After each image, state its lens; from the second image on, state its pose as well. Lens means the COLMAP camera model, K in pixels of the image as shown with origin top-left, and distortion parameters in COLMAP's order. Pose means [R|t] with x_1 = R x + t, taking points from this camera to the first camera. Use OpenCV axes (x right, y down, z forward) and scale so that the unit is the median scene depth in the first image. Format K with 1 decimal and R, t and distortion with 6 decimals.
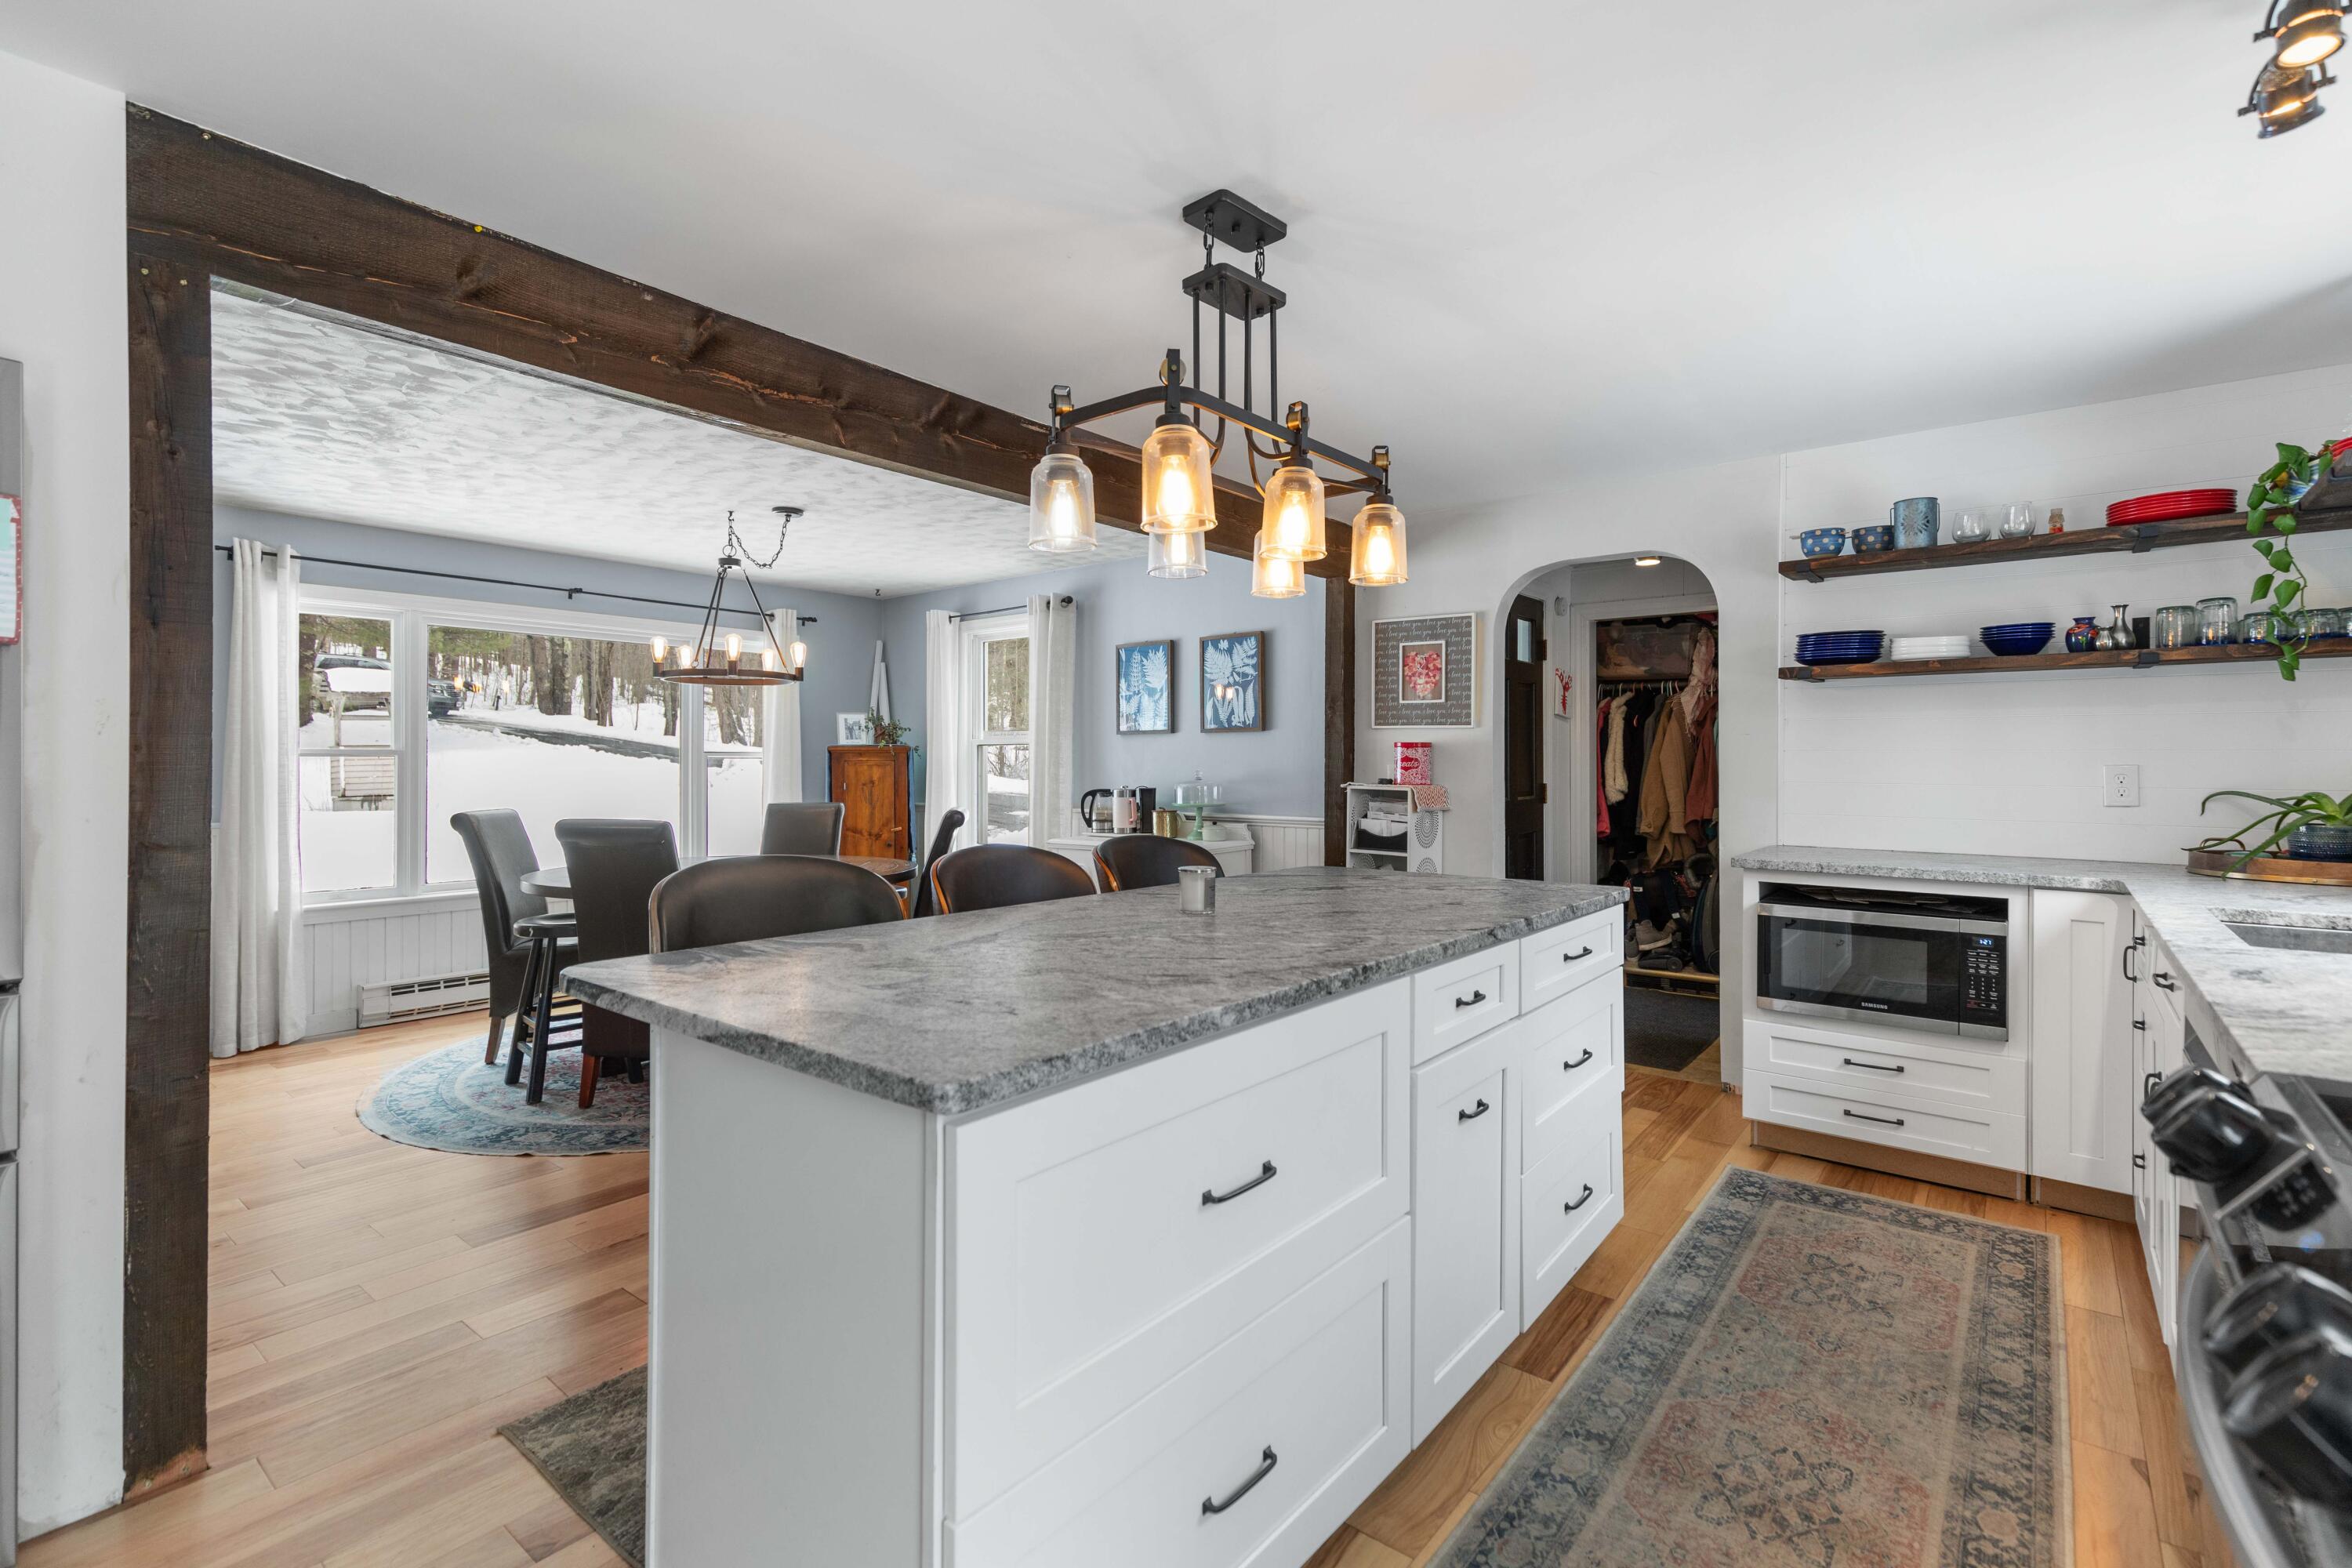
lens RADIAL K [[1064.4, 0, 1178.7], [0, 1064.4, 764.9], [0, 0, 1]] dist [0.001577, 0.000181]
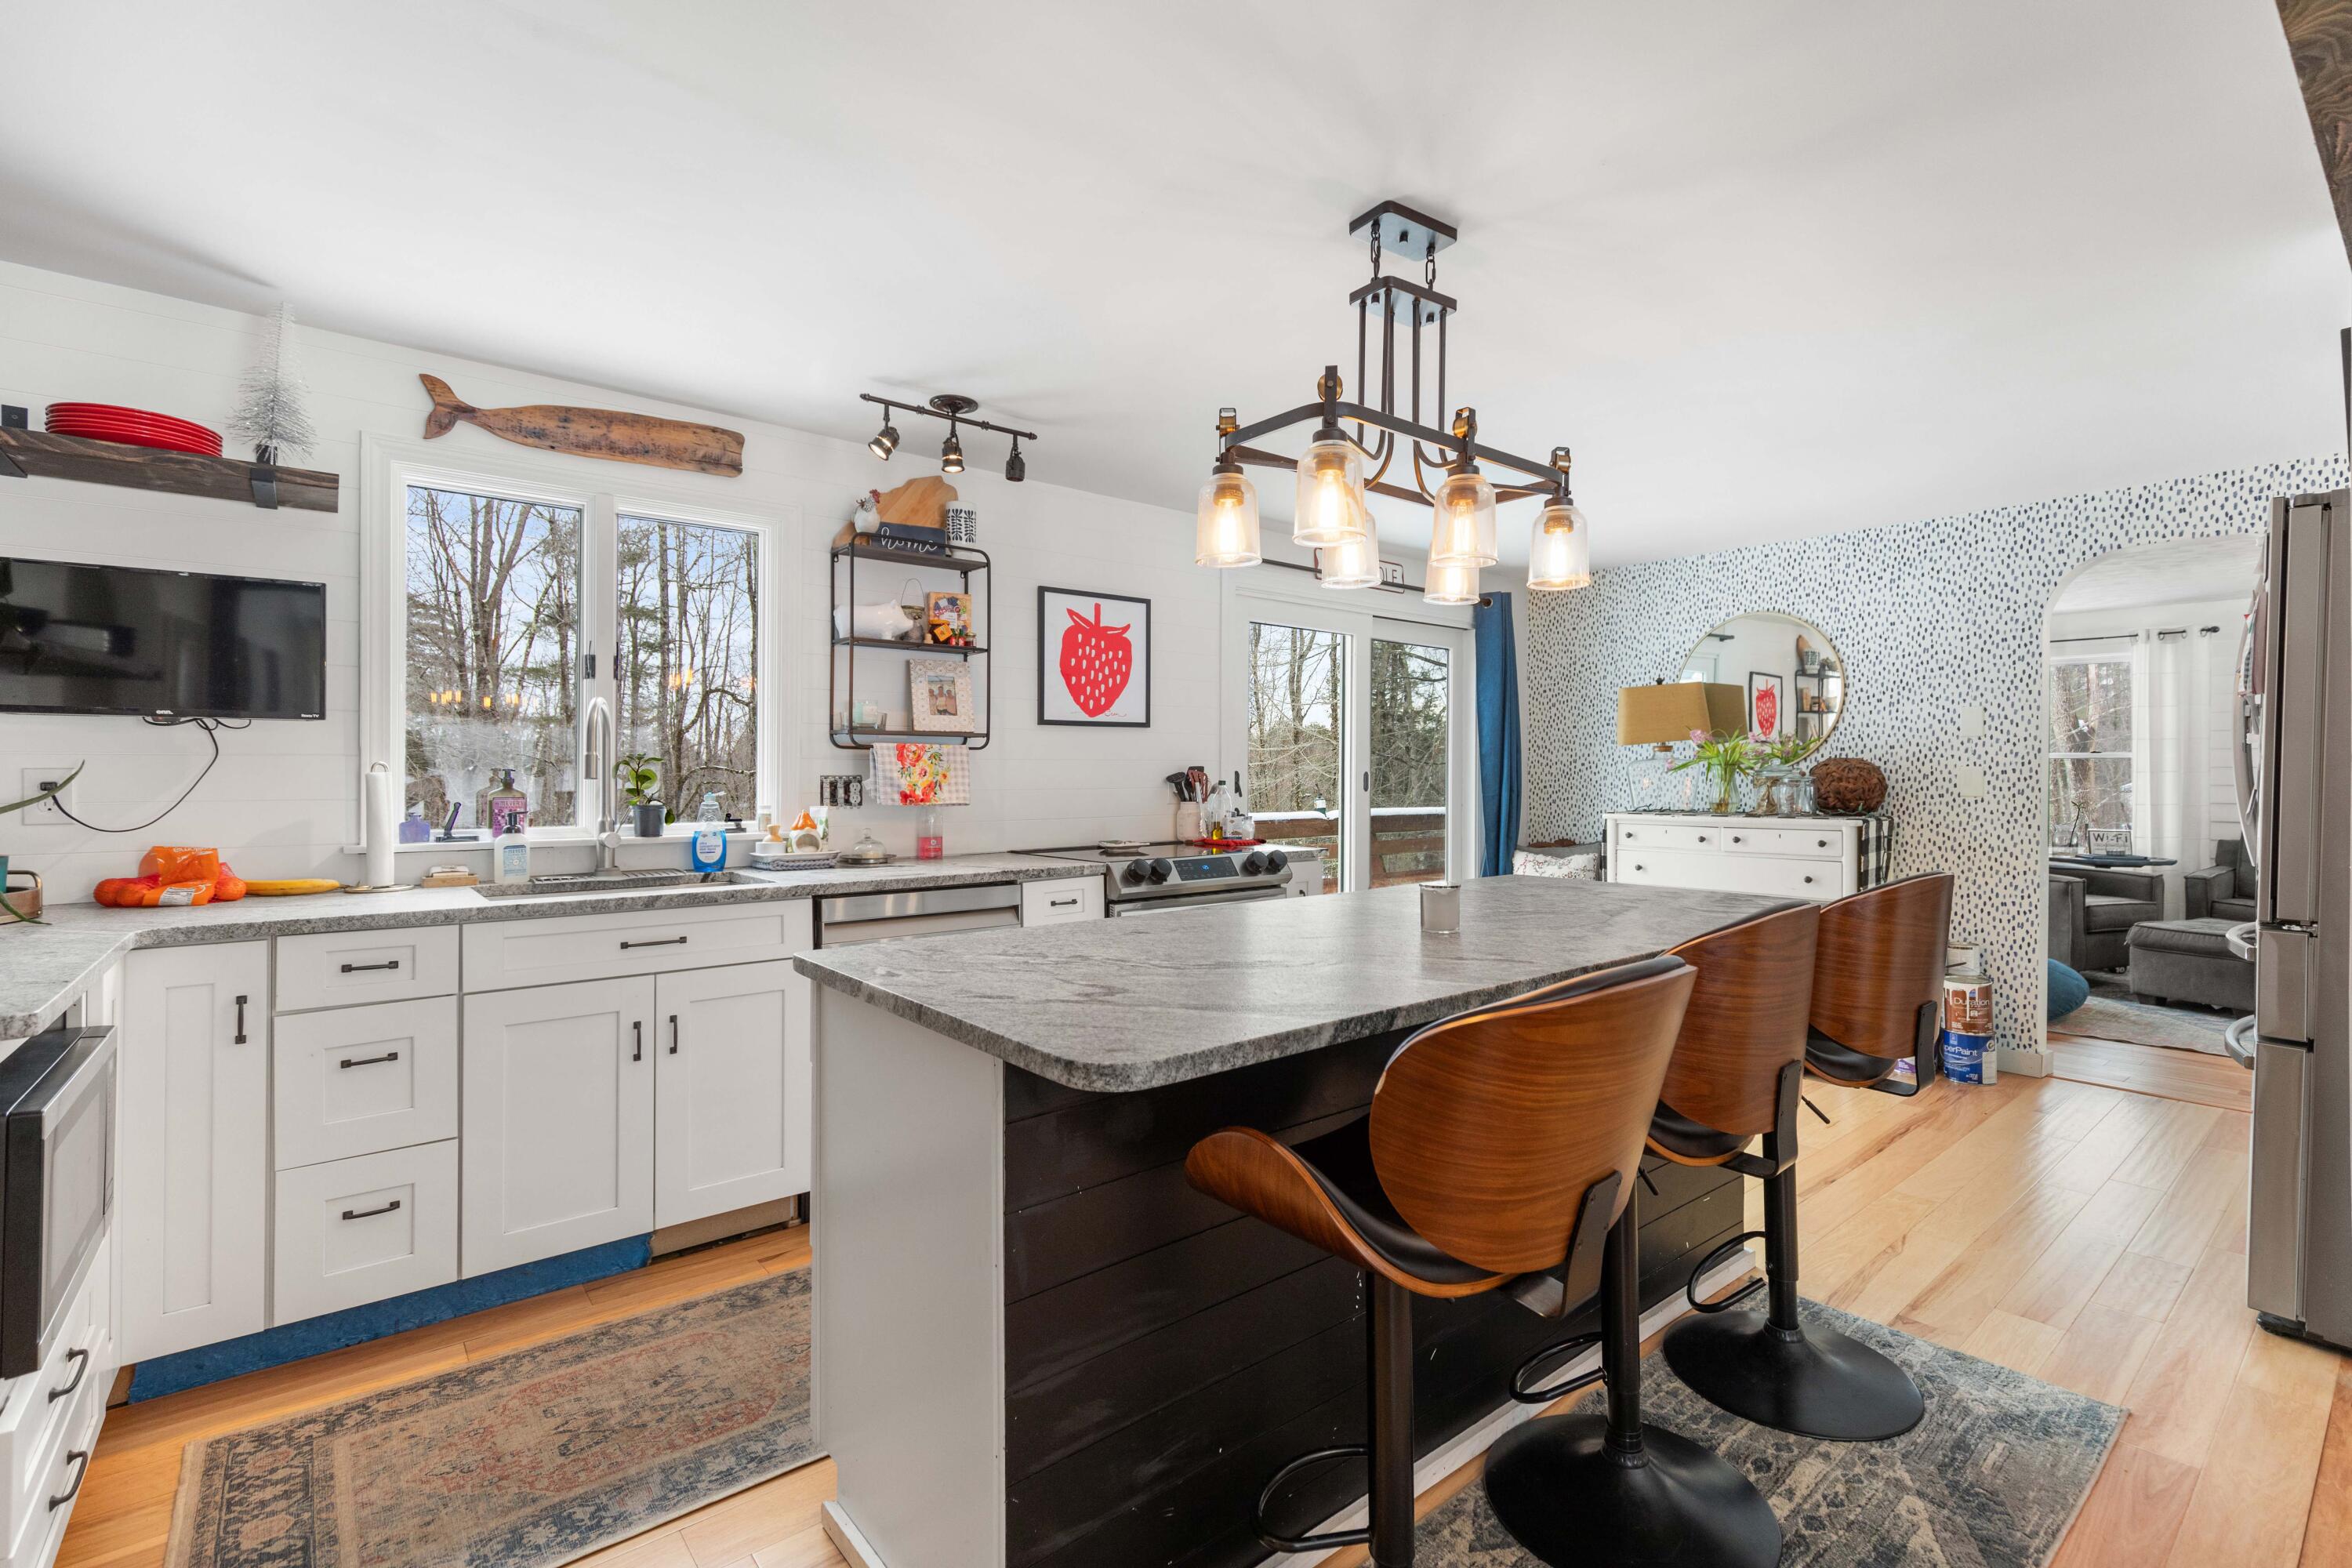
lens RADIAL K [[1064.4, 0, 1178.7], [0, 1064.4, 764.9], [0, 0, 1]] dist [0.001577, 0.000181]
pose [[-0.977533, -0.000486, 0.210781, 0.039865], [-0.000993, 0.999997, -0.002303, -0.006676], [-0.210779, -0.002460, -0.977531, 1.700628]]
